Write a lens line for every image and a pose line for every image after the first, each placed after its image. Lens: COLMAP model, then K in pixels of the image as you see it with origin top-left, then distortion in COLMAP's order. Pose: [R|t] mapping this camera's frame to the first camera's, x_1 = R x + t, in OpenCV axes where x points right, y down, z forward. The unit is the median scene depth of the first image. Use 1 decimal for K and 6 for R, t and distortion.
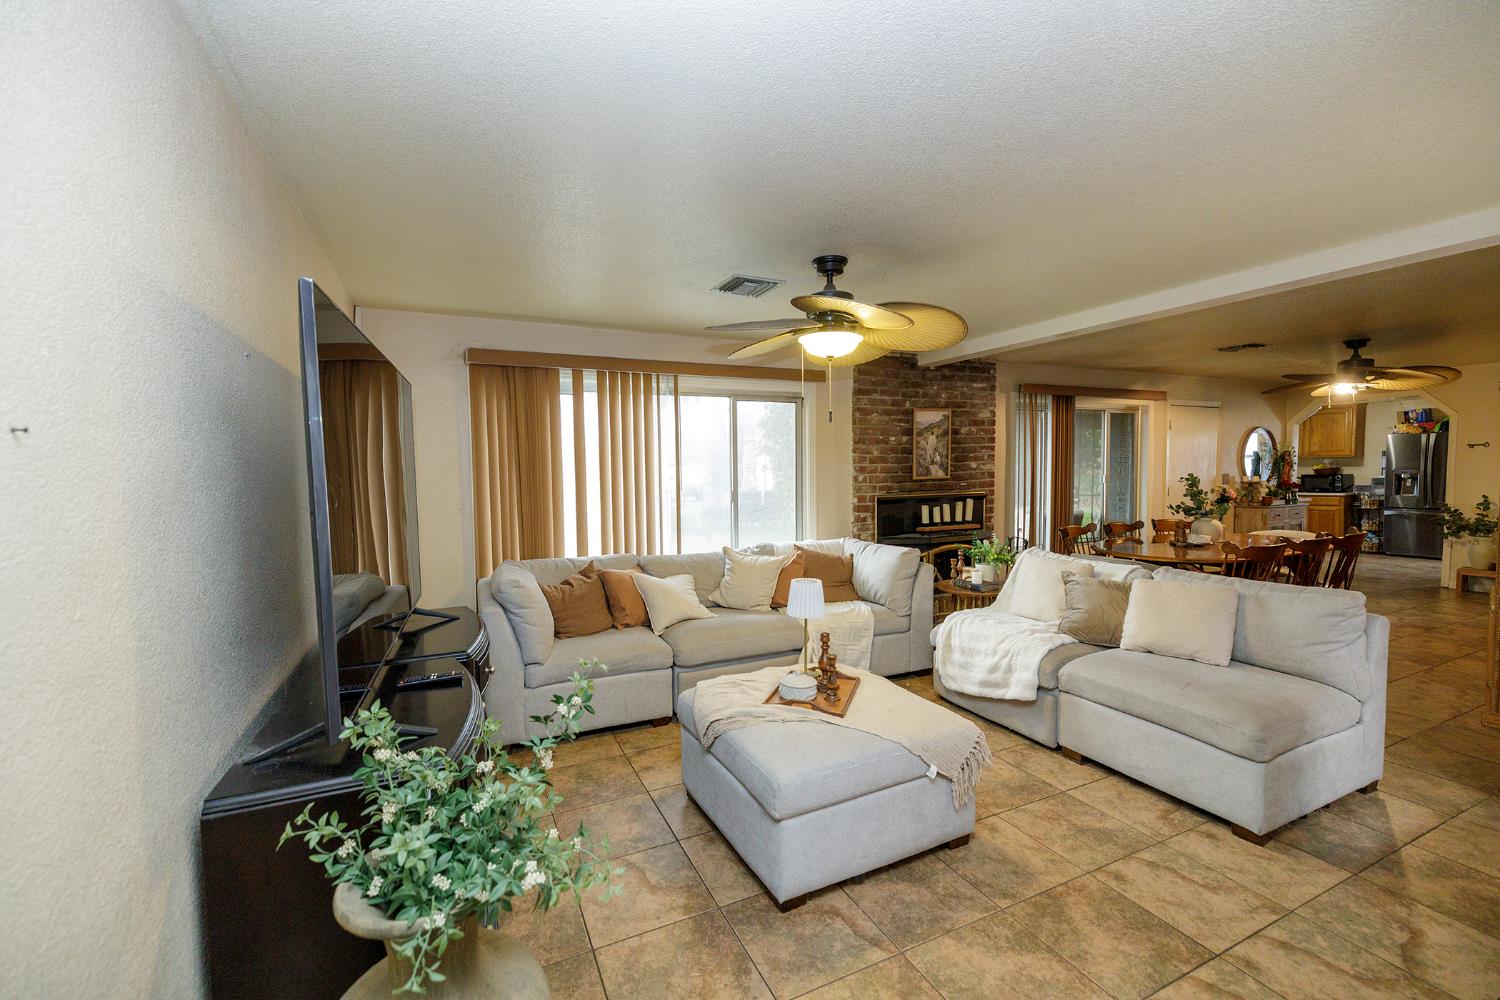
lens RADIAL K [[626.2, 0, 748.1], [0, 626.2, 496.6], [0, 0, 1]] dist [0.001840, -0.000598]
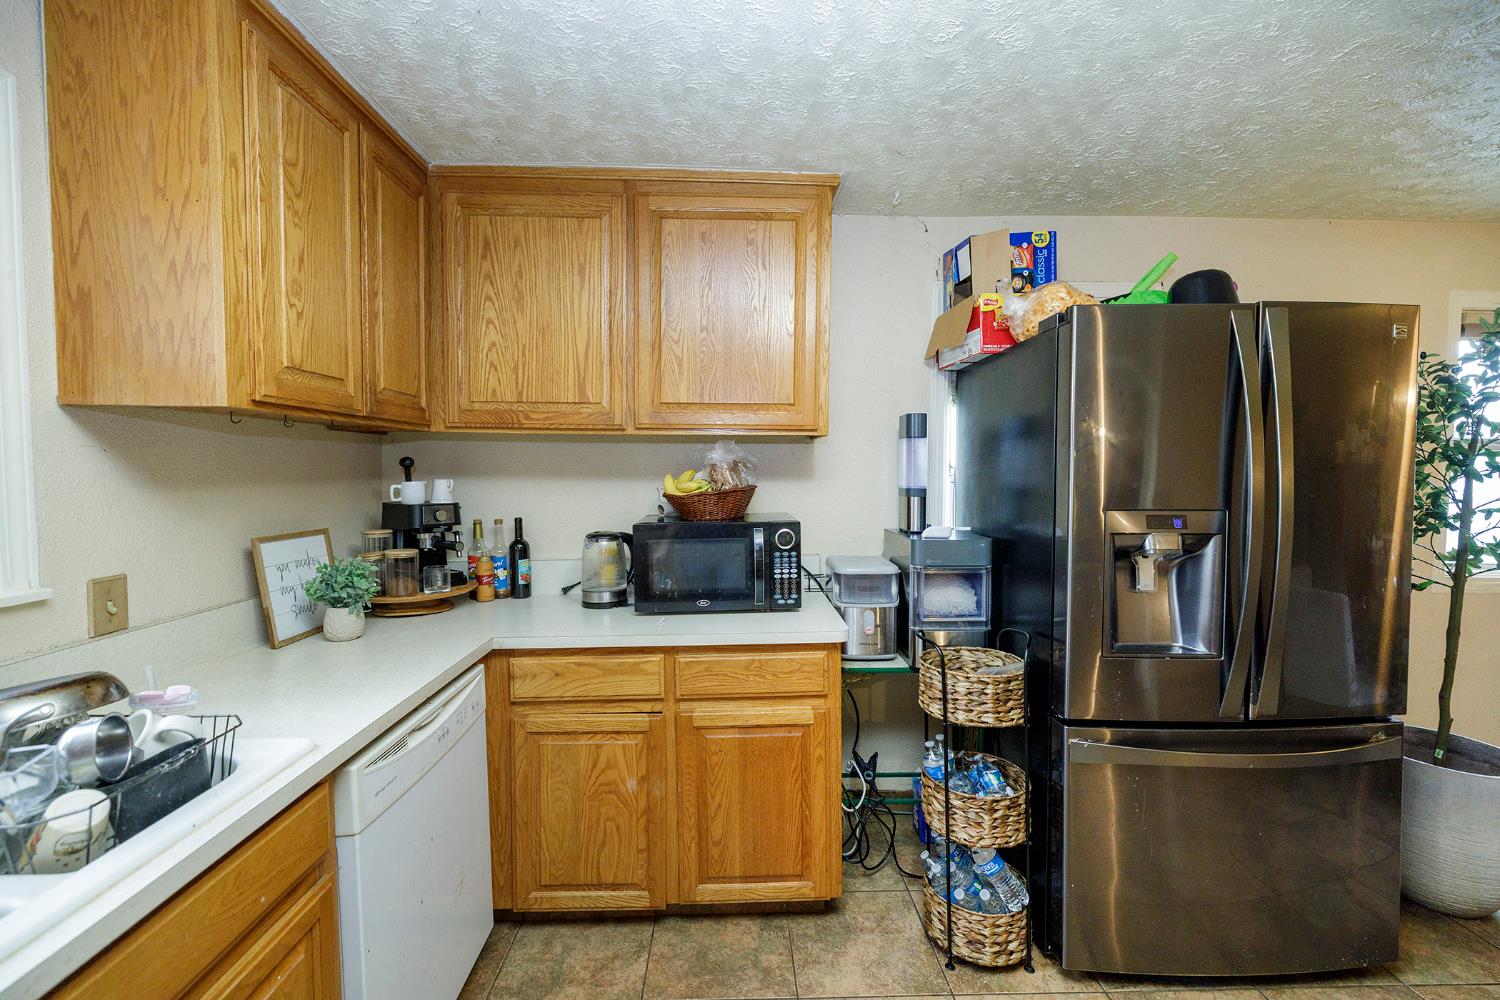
lens RADIAL K [[626.2, 0, 745.6], [0, 626.2, 495.6], [0, 0, 1]] dist [0.001840, -0.000598]
pose [[0.393740, -0.030325, 0.918722, 1.133197], [0.033187, 0.999273, 0.018761, -0.072398], [-0.918623, 0.023102, 0.394460, 1.404159]]
